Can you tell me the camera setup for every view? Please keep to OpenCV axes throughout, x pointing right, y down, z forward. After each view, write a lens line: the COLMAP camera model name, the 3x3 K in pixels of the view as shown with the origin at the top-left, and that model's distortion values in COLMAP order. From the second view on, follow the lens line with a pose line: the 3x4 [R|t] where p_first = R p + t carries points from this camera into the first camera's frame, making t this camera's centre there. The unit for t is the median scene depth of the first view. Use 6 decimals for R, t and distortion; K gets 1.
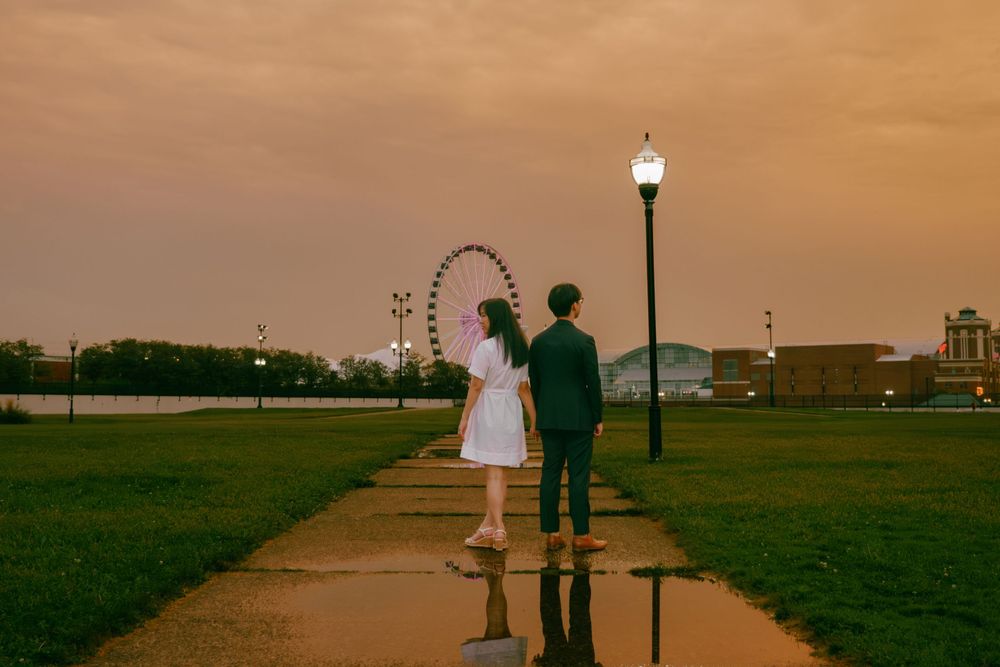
lens RADIAL K [[1114.1, 0, 493.6], [0, 1114.1, 335.2], [0, 0, 1]] dist [-0.020964, 0.000000]
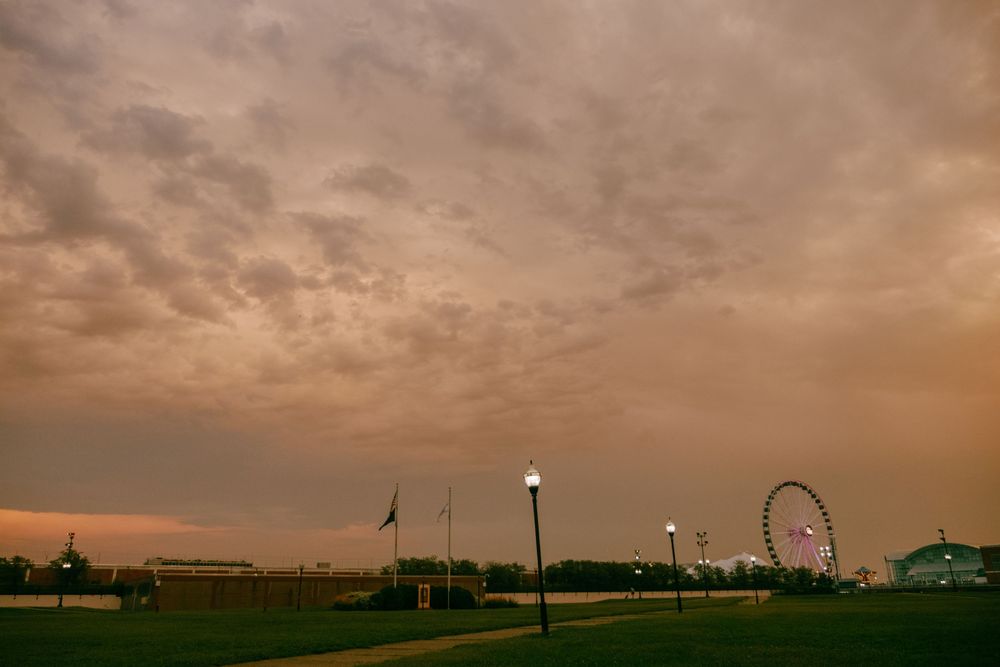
lens RADIAL K [[757.9, 0, 502.3], [0, 757.9, 336.2], [0, 0, 1]] dist [-0.033043, 0.022643]
pose [[0.912497, -0.146539, -0.381936, 0.104011], [0.039881, 0.961058, -0.273454, -0.015361], [0.407134, 0.234294, 0.882807, -0.236524]]
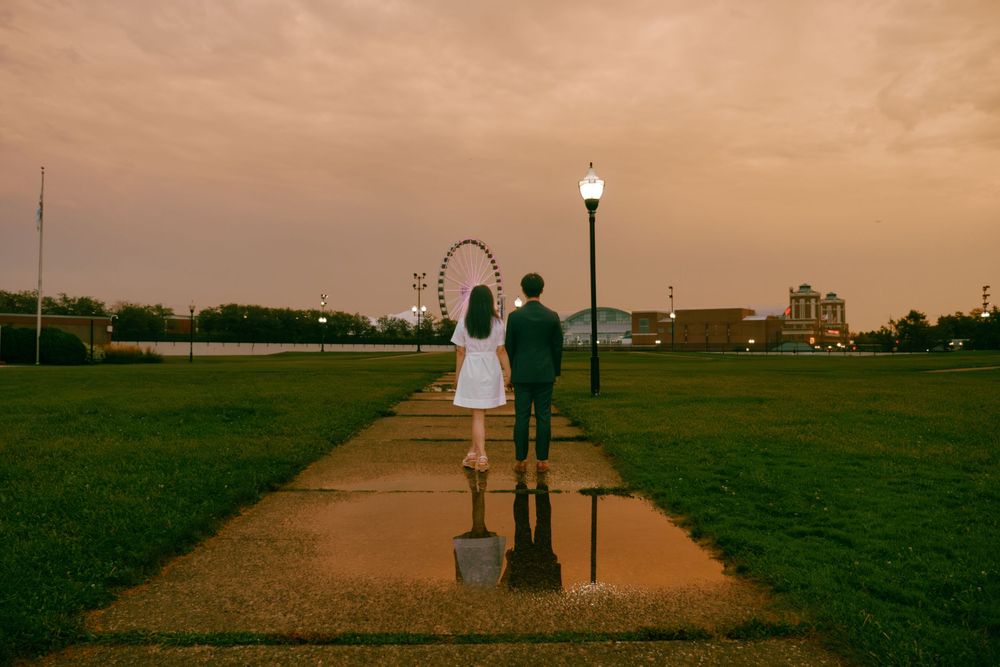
lens RADIAL K [[757.9, 0, 493.7], [0, 757.9, 332.1], [0, 0, 1]] dist [-0.033043, 0.022643]
pose [[0.999901, 0.002772, 0.013797, 0.000437], [-0.003333, 0.999162, 0.040801, -0.001090], [-0.013673, -0.040843, 0.999072, 0.006841]]
